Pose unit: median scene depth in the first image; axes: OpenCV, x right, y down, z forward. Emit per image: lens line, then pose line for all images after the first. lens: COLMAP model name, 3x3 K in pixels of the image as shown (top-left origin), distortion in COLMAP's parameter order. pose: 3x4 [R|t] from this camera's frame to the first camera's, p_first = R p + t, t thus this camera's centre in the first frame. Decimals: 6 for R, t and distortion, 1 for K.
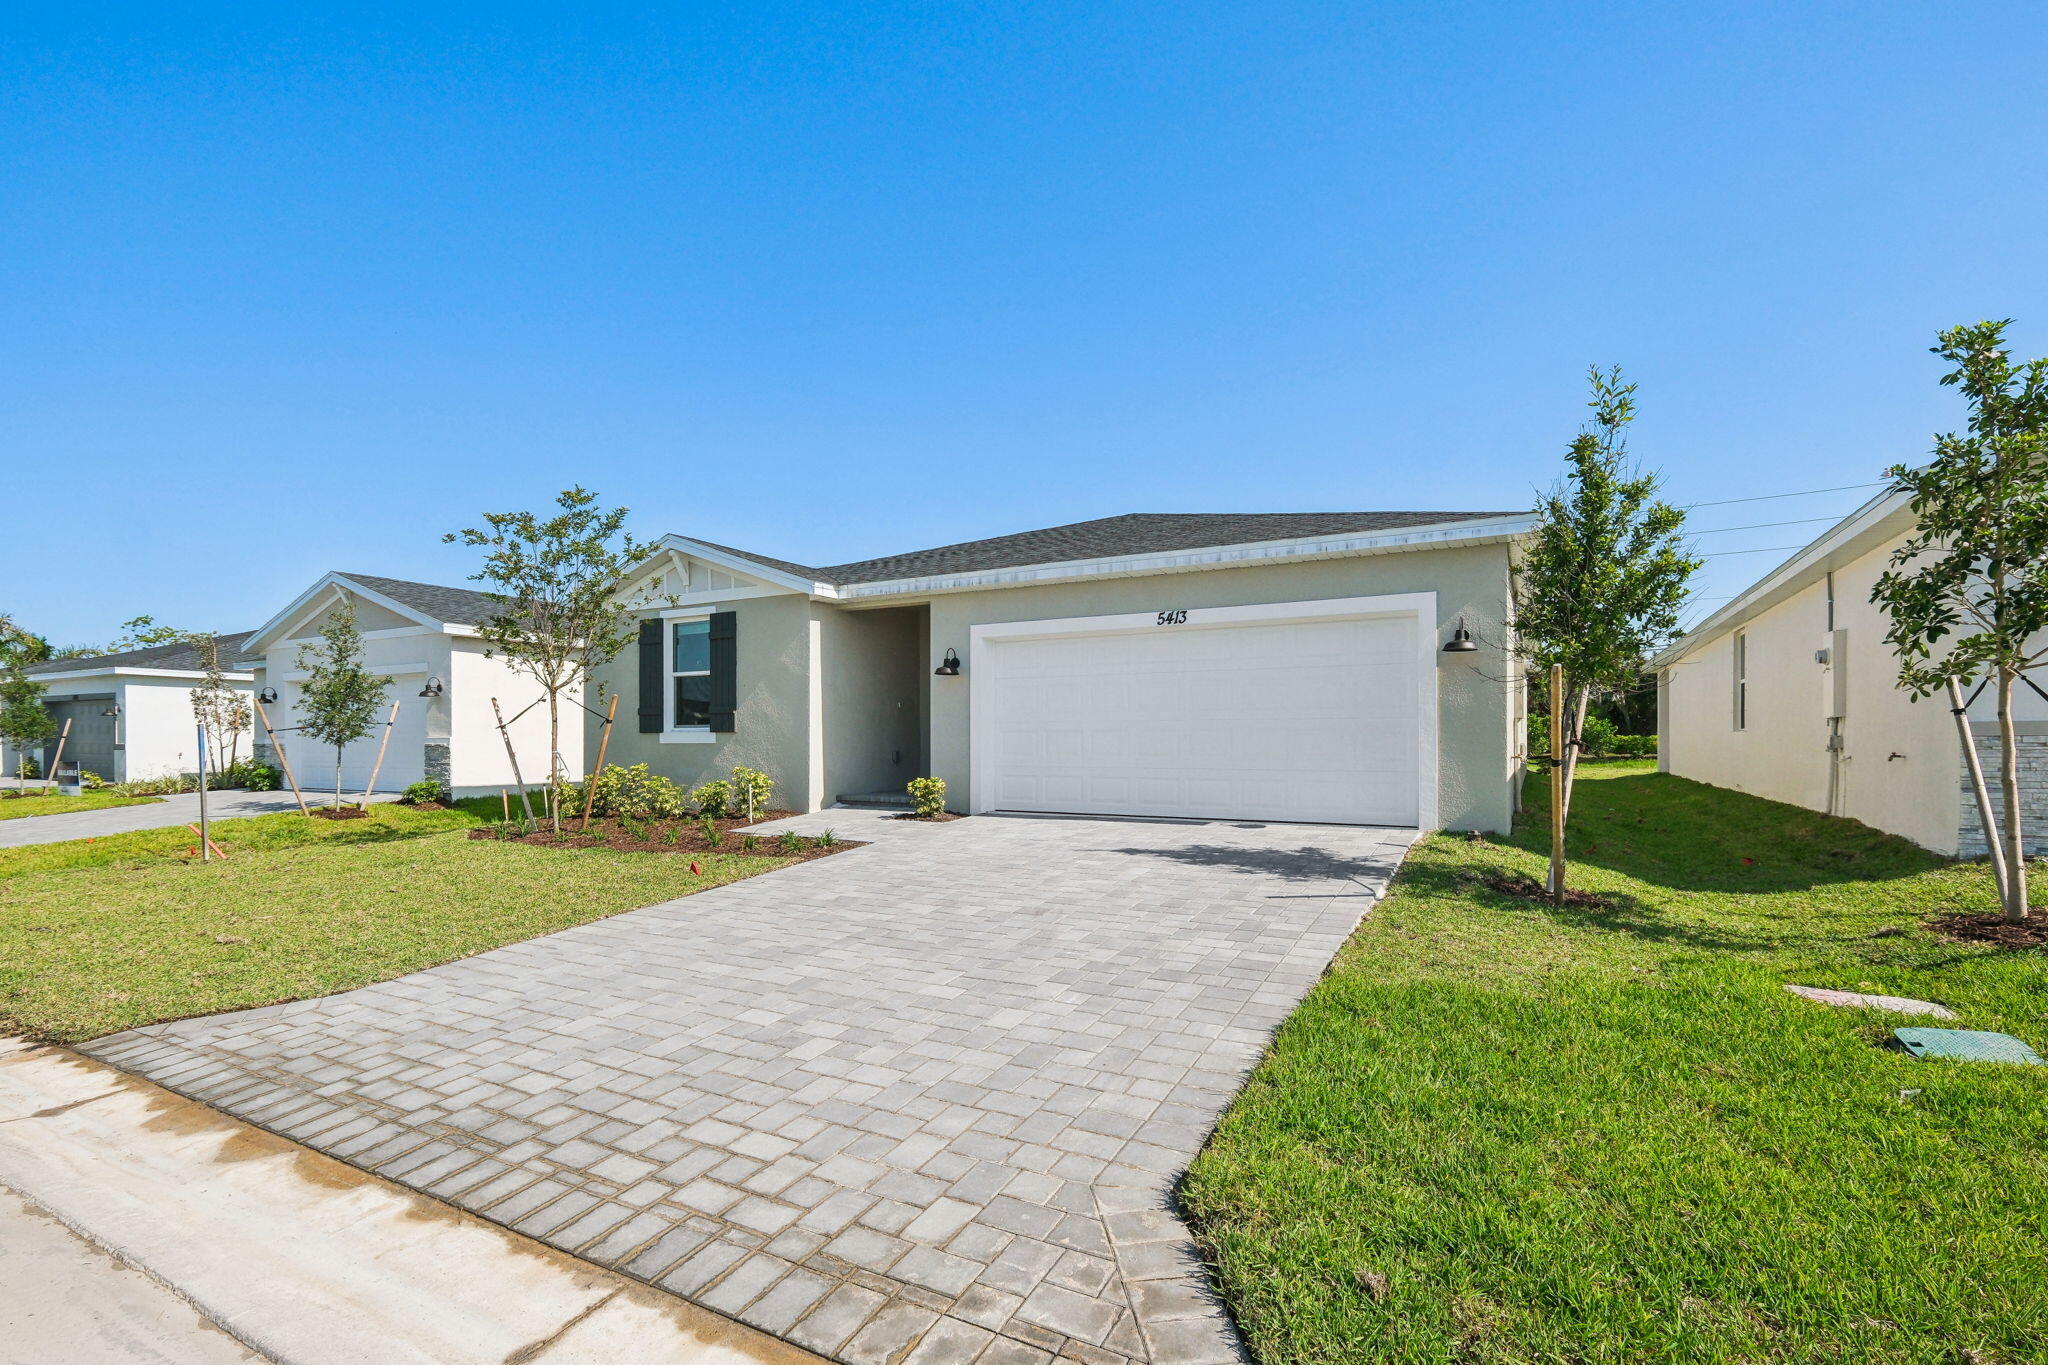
lens RADIAL K [[896.3, 0, 1023.5], [0, 896.3, 667.5], [0, 0, 1]] dist [-0.000256, -0.000302]
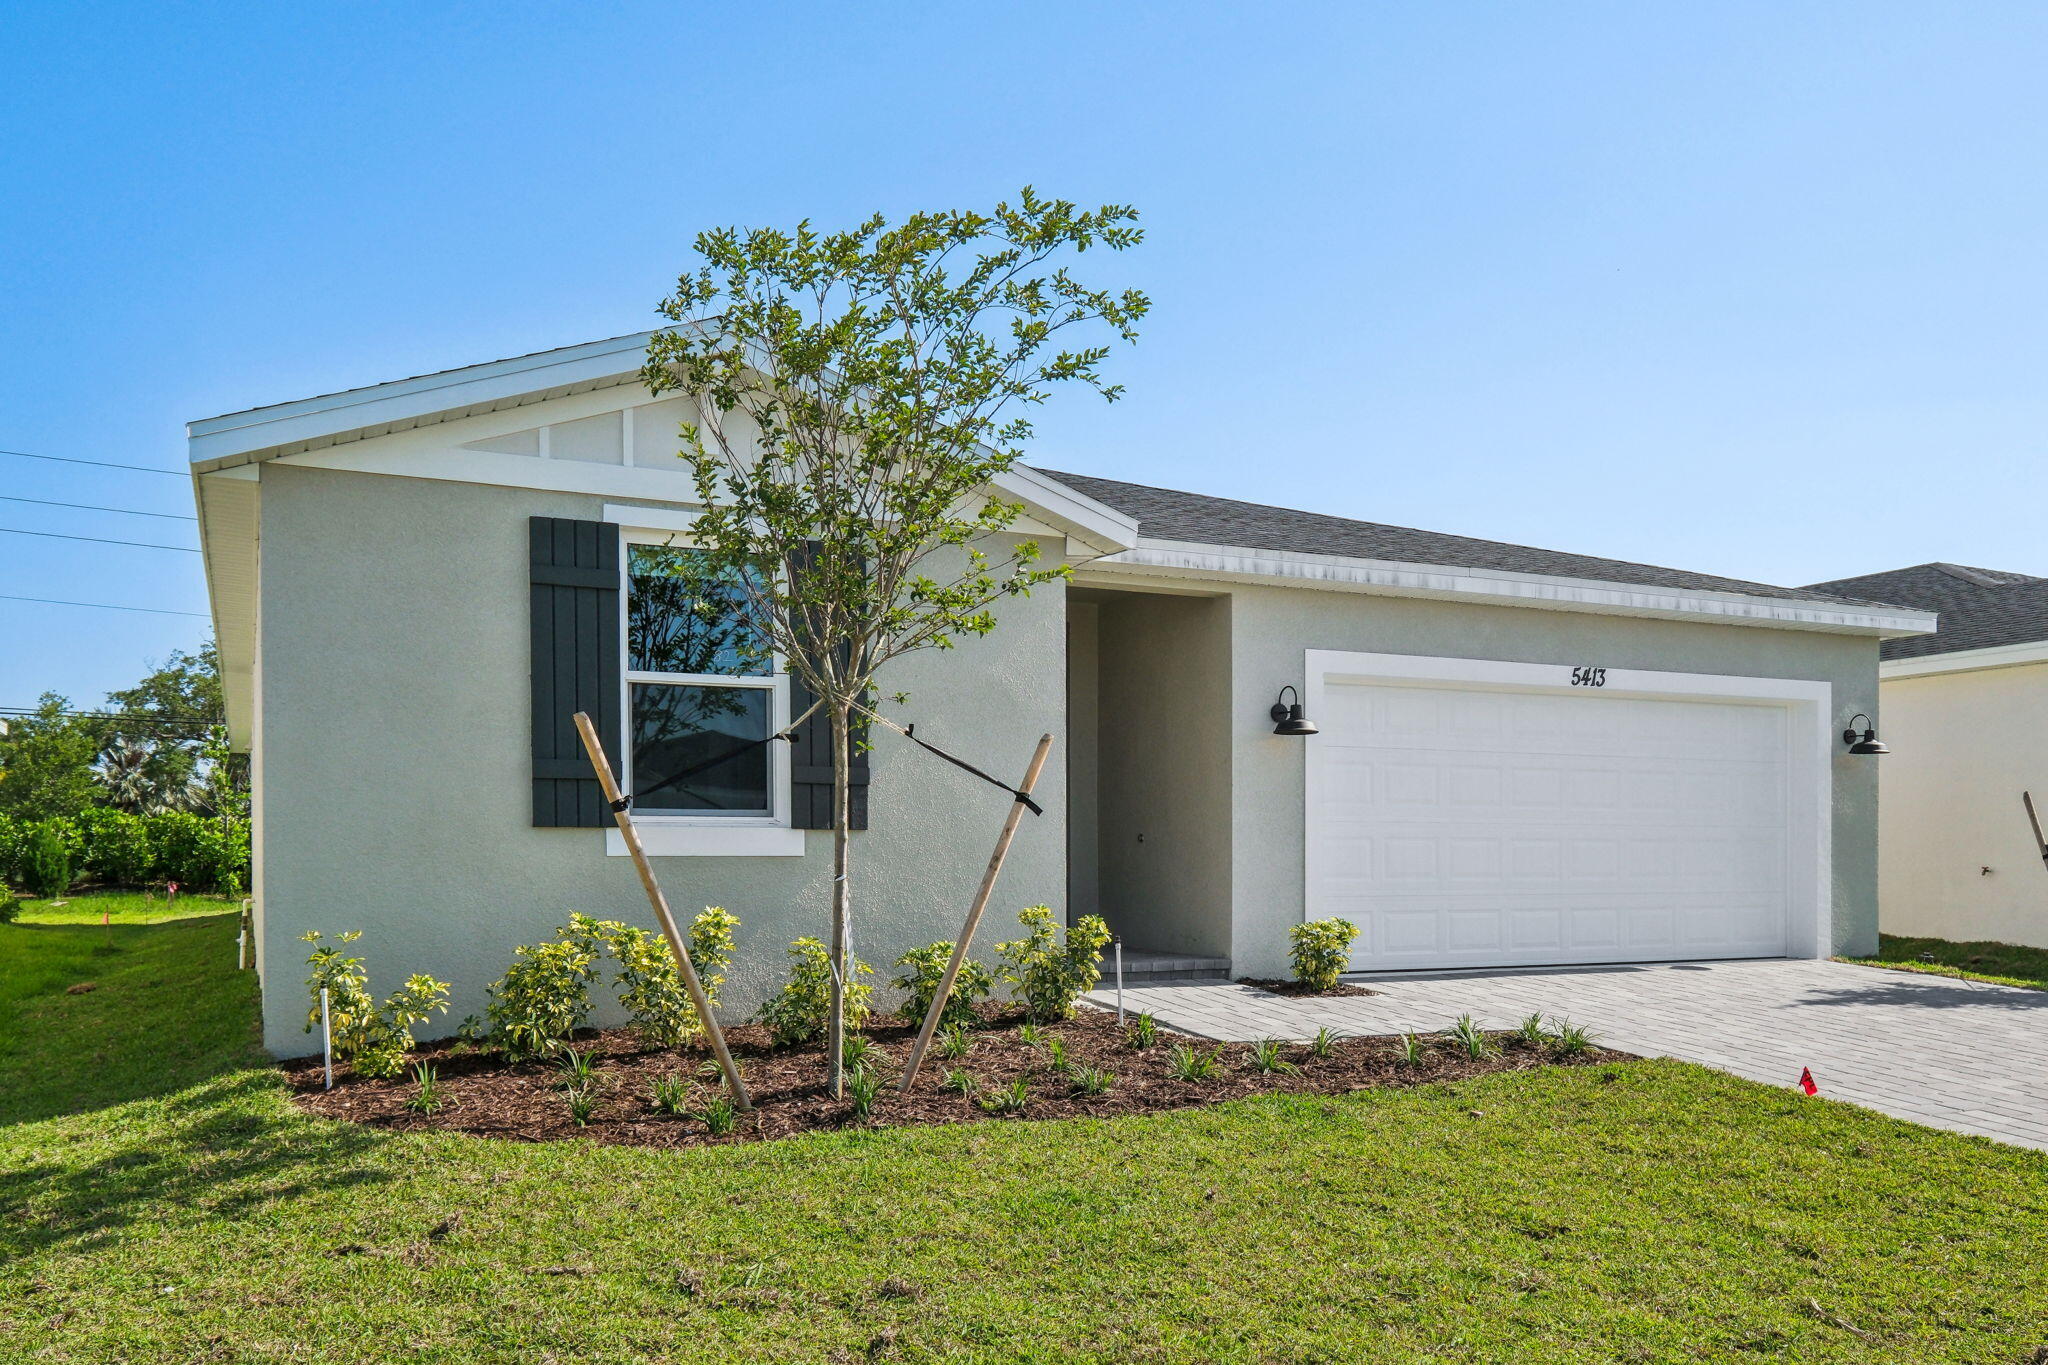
lens RADIAL K [[1621.9, 0, 1033.2], [0, 1621.9, 732.3], [0, 0, 1]] dist [0.007637, 0.005799]
pose [[0.600955, 0.066607, 0.796503, -1.098442], [-0.062952, 0.997370, -0.035908, 0.059959], [-0.796800, -0.028562, 0.603568, 0.585453]]
